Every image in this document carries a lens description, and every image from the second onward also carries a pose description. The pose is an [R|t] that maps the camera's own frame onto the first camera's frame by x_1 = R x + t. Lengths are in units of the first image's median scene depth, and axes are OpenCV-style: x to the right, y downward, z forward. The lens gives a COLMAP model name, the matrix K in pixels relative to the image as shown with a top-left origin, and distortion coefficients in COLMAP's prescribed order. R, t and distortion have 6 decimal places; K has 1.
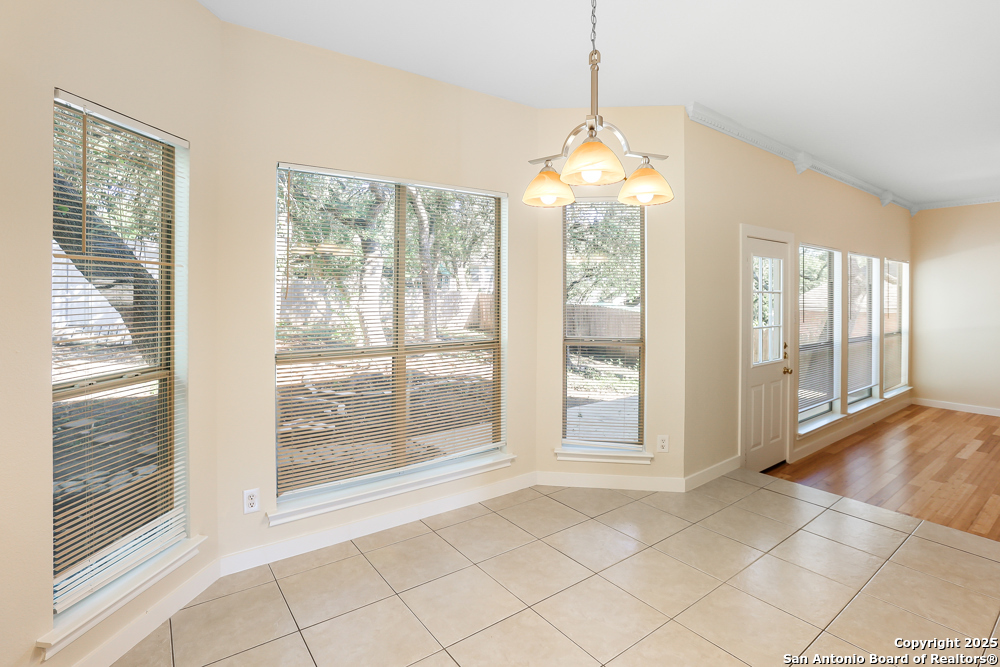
lens RADIAL K [[495.4, 0, 494.9], [0, 495.4, 290.5], [0, 0, 1]] dist [-0.058936, 0.017885]
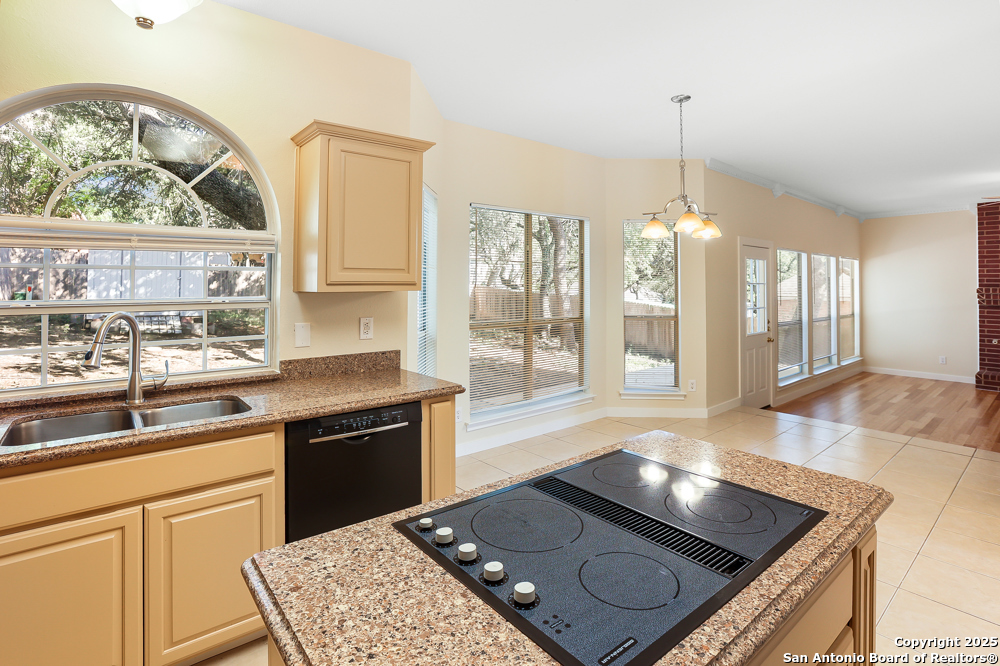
lens RADIAL K [[488.8, 0, 502.7], [0, 488.8, 271.5], [0, 0, 1]] dist [-0.060624, 0.014317]
pose [[0.998666, -0.002196, 0.051587, -0.213436], [0.003425, 0.999712, -0.023762, -0.000577], [-0.051520, 0.023907, 0.998386, -0.308260]]
